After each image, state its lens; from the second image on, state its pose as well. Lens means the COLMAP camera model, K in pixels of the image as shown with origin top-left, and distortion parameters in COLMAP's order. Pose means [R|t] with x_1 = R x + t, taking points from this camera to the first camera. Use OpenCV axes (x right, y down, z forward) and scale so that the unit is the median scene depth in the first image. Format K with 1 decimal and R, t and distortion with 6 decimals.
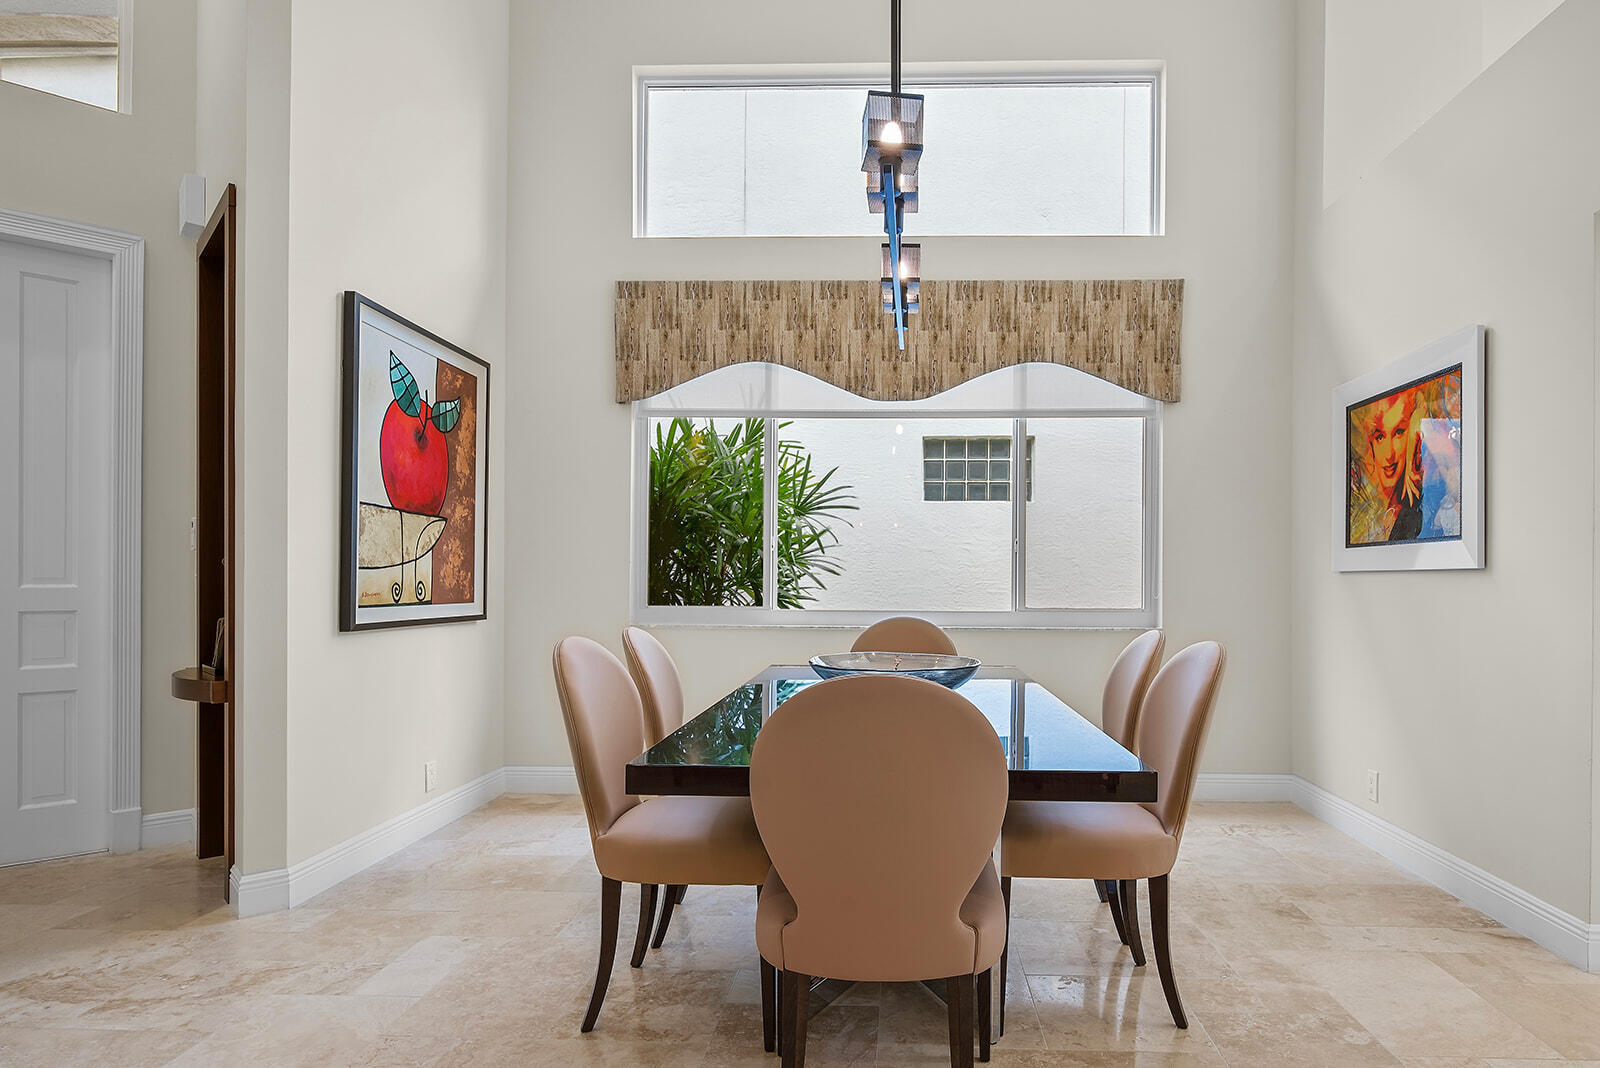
lens RADIAL K [[900.7, 0, 876.2], [0, 900.7, 580.2], [0, 0, 1]] dist [-0.002376, -0.000595]
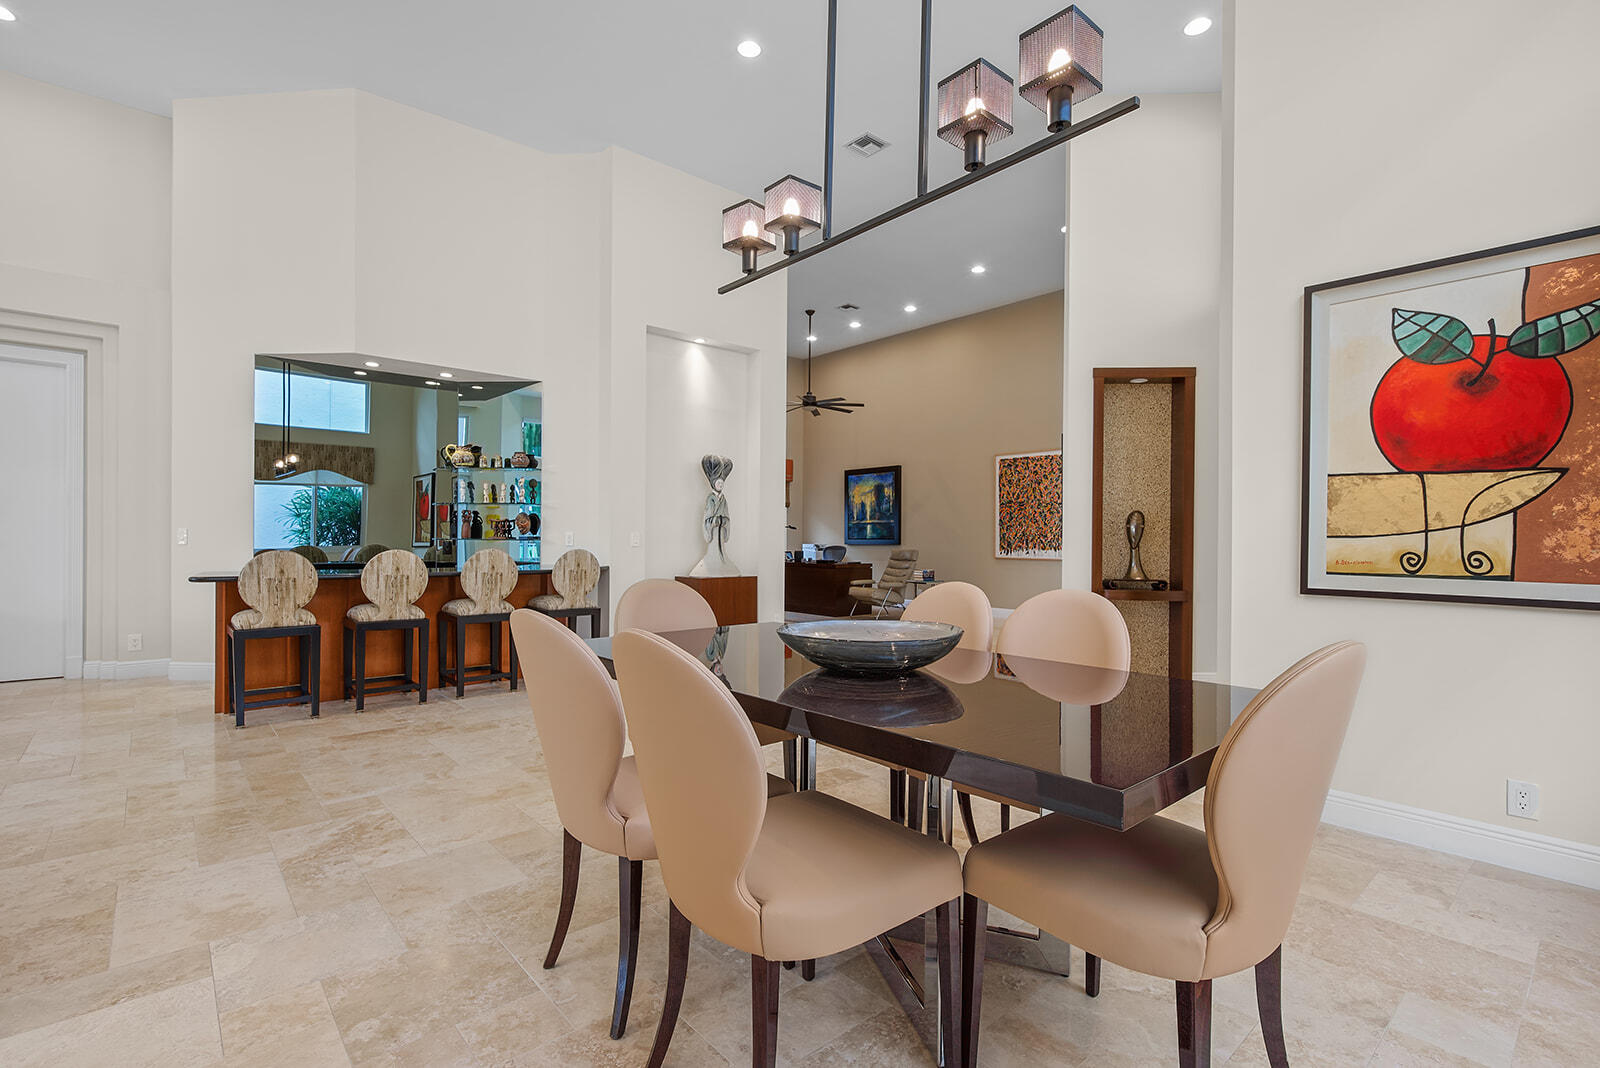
lens RADIAL K [[738.8, 0, 806.9], [0, 738.8, 540.3], [0, 0, 1]] dist [-0.000037, -0.000262]
pose [[-0.729723, -0.009844, -0.683672, 0.354201], [-0.012576, 0.999920, -0.000975, -0.000640], [0.683628, 0.007887, -0.729788, 0.908206]]
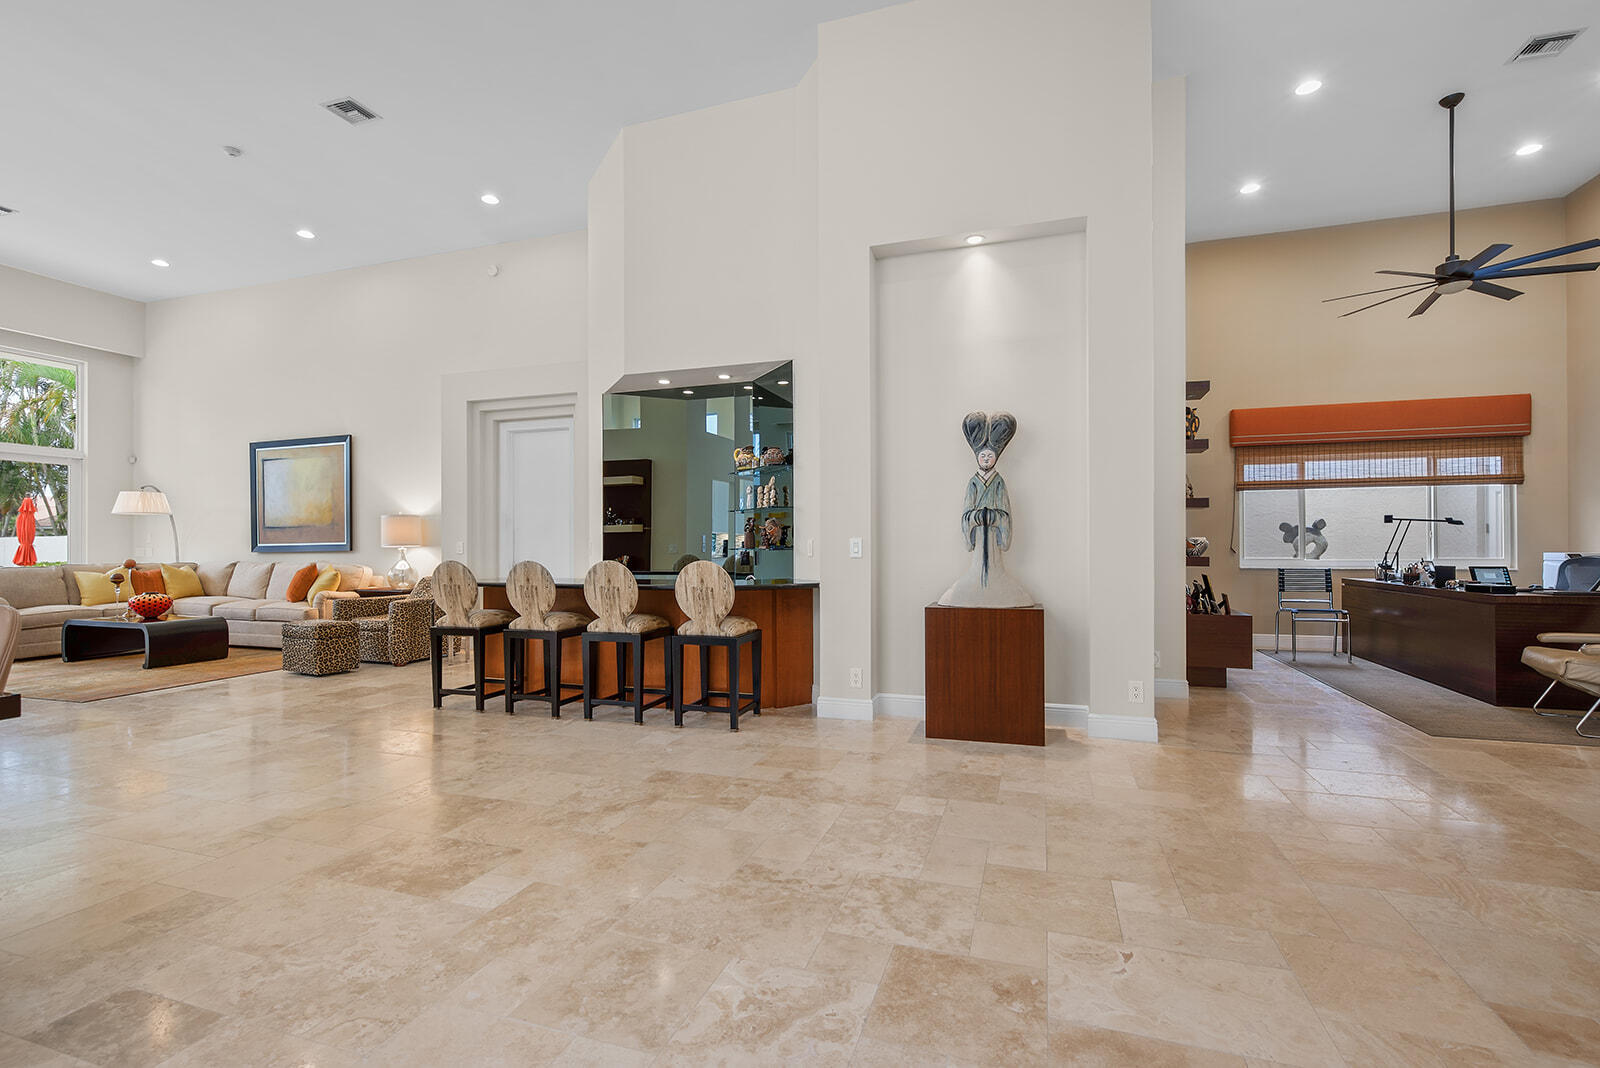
lens RADIAL K [[724.4, 0, 799.9], [0, 724.4, 544.9], [0, 0, 1]] dist [-0.001442, 0.000895]
pose [[-0.955993, -0.000950, 0.293388, -0.621168], [-0.000707, 0.999999, 0.000937, -0.004482], [-0.293389, 0.000688, -0.955993, 0.623732]]
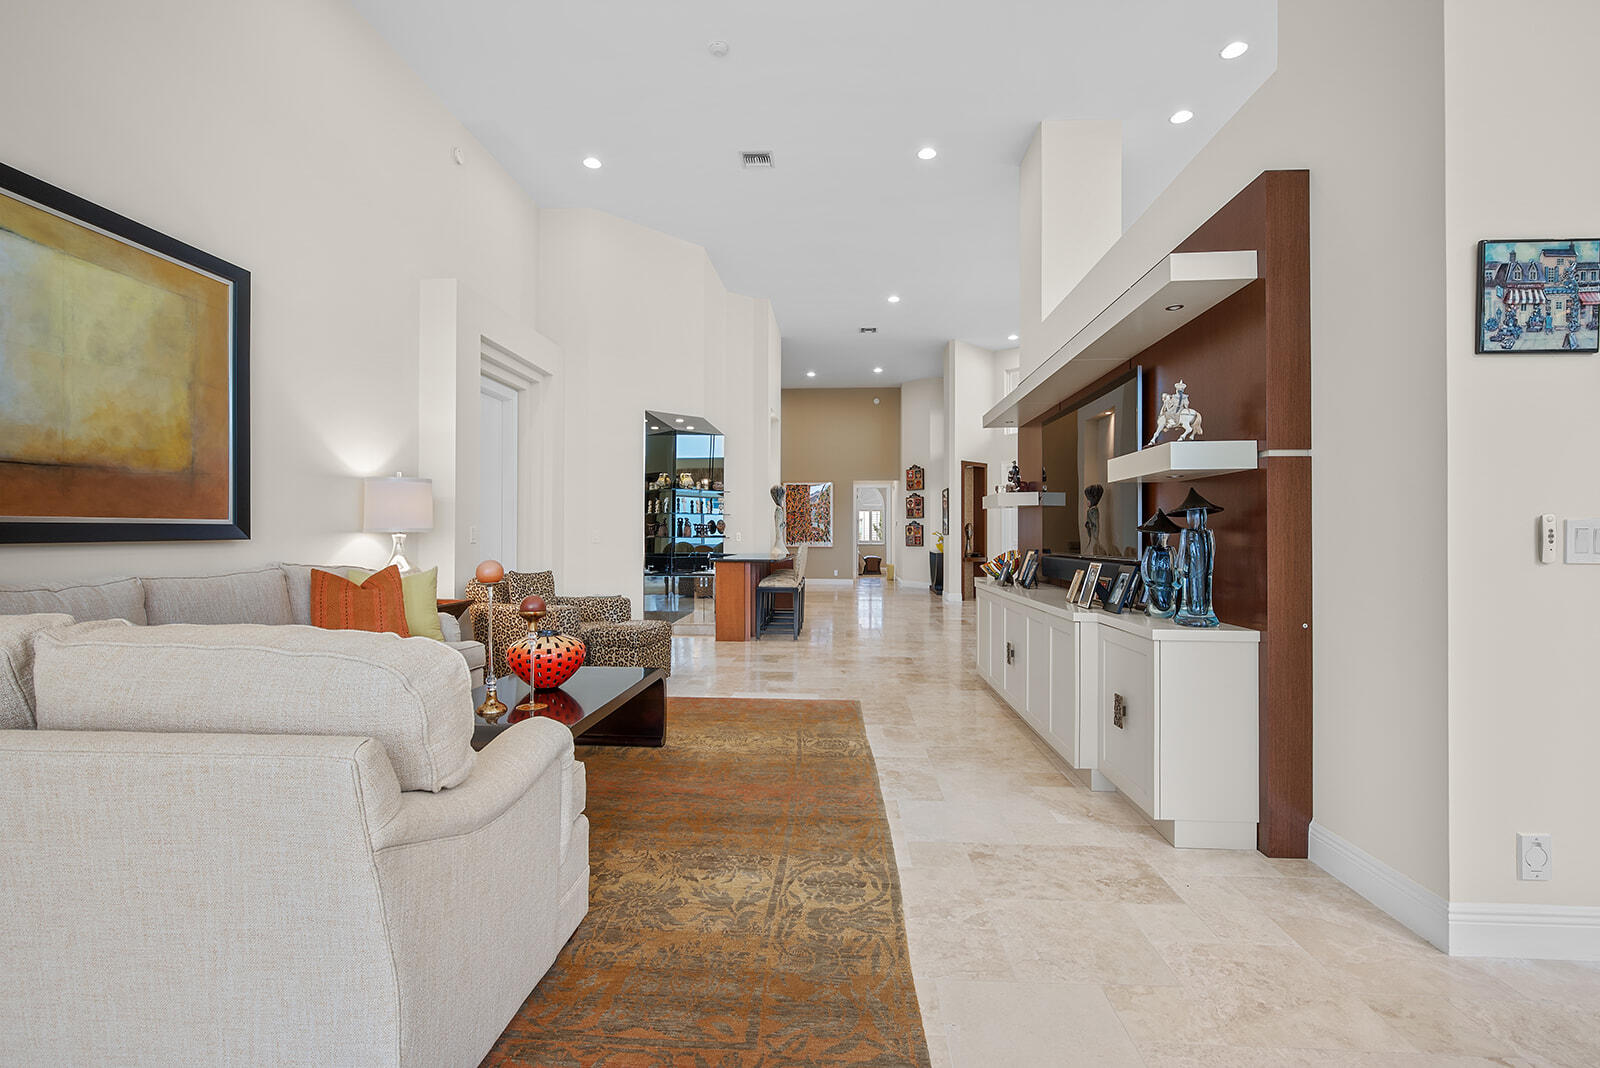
lens RADIAL K [[710.8, 0, 802.1], [0, 710.8, 530.2], [0, 0, 1]] dist [-0.000500, 0.000377]
pose [[-0.031918, -0.014289, -0.999388, 1.907613], [-0.005692, 0.999884, -0.014114, 0.011360], [0.999474, 0.005238, -0.031996, -0.206777]]
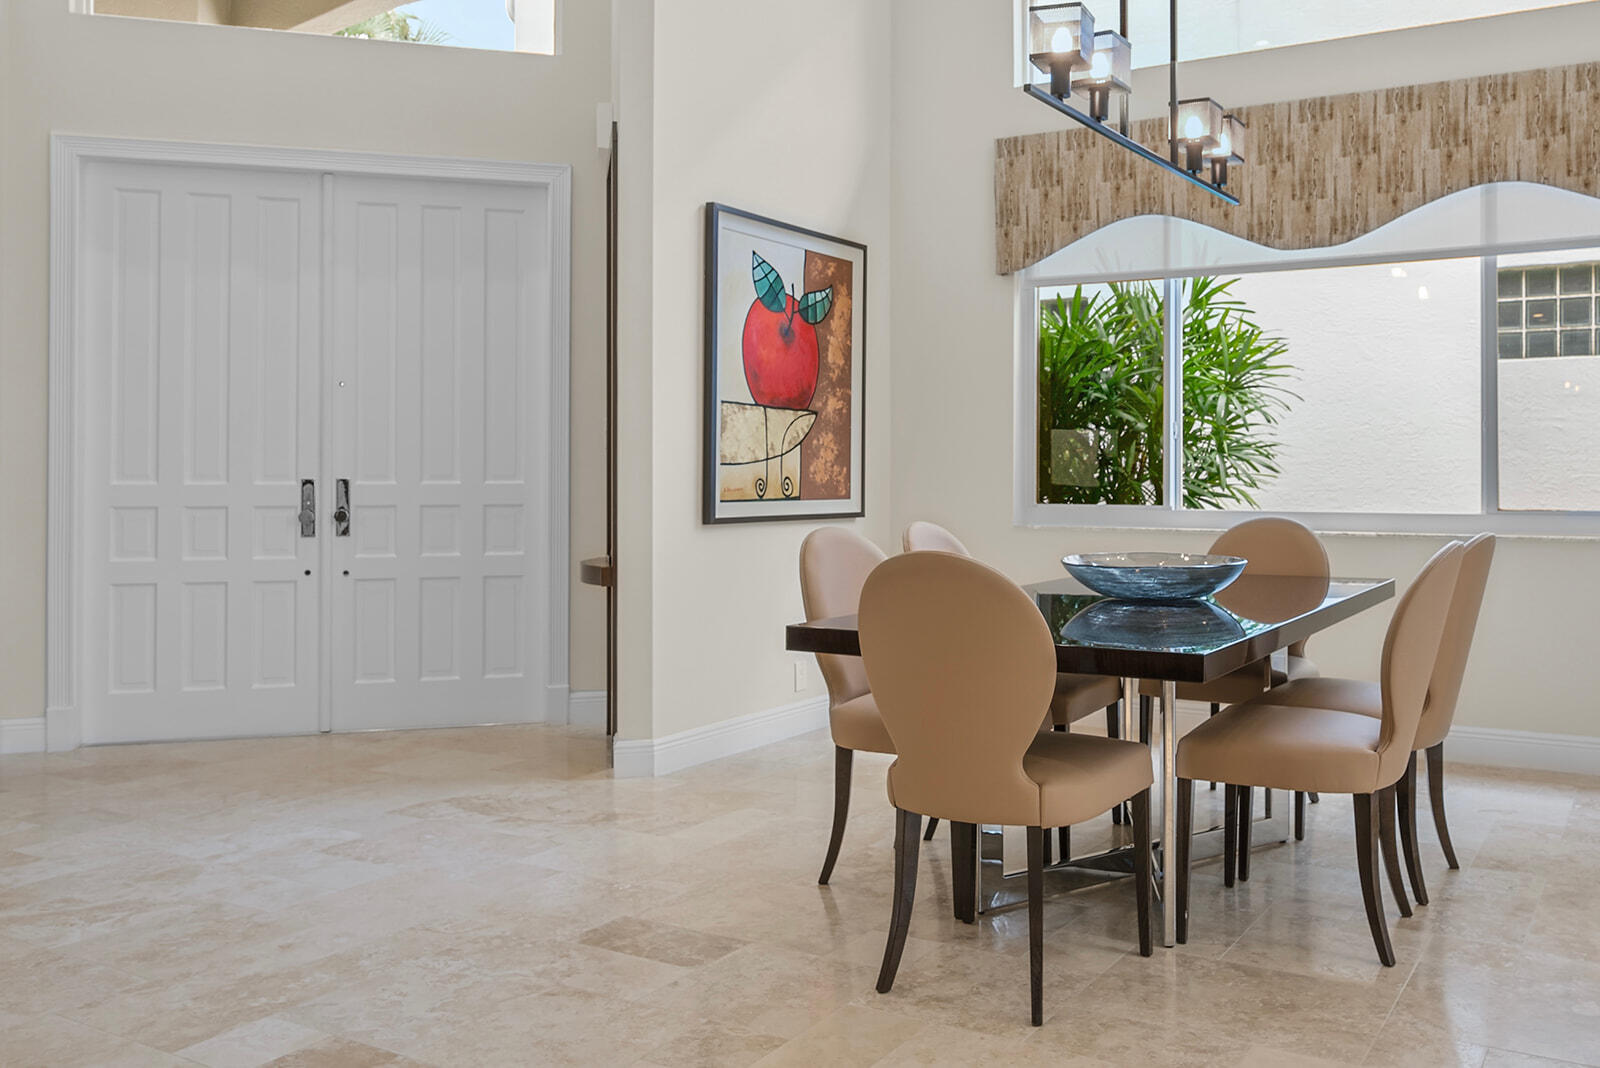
lens RADIAL K [[1334.4, 0, 982.4], [0, 1334.4, 454.5], [0, 0, 1]] dist [-0.001340, -0.001451]
pose [[0.896595, -0.011424, -0.442703, 0.285194], [0.004495, 0.999850, -0.016697, 0.001817], [0.442828, 0.012980, 0.896513, -0.188510]]
